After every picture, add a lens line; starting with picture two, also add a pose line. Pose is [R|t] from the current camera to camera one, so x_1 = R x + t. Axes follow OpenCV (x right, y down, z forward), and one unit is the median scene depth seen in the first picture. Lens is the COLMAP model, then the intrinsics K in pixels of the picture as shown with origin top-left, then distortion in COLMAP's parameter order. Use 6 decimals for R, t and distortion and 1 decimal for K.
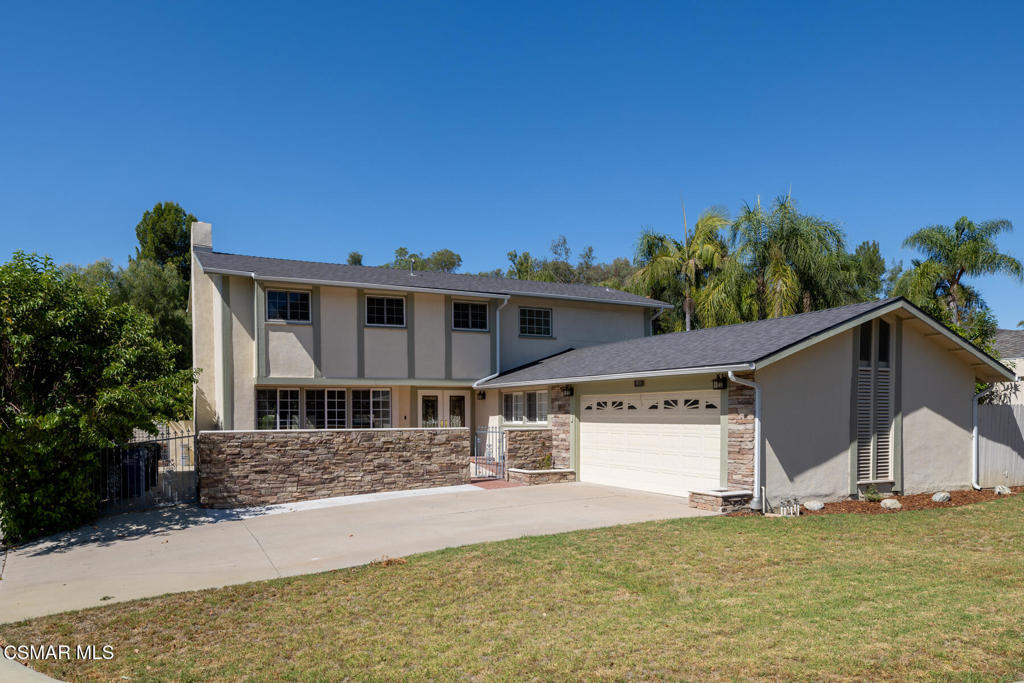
lens RADIAL K [[715.9, 0, 511.0], [0, 715.9, 430.5], [0, 0, 1]] dist [-0.005071, -0.000914]
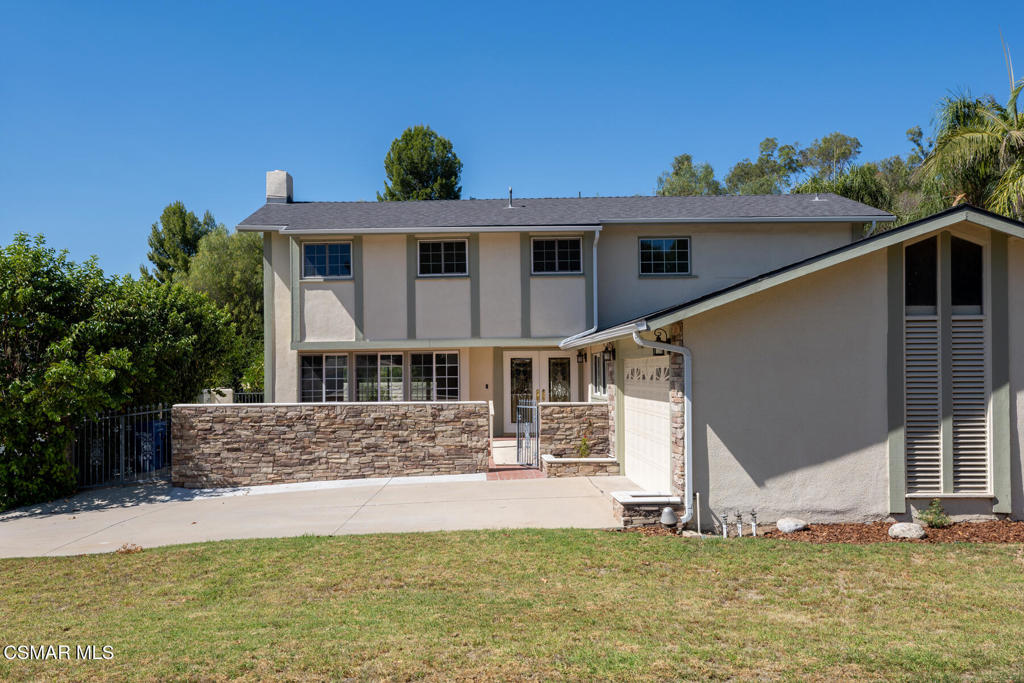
lens RADIAL K [[1004.1, 0, 512.0], [0, 1004.1, 341.5], [0, 0, 1]] dist [0.010246, 0.007603]
pose [[0.886696, -0.018828, -0.461970, 0.494933], [-0.004539, 0.998768, -0.049418, -0.016032], [0.462331, 0.045915, 0.885518, 0.021584]]
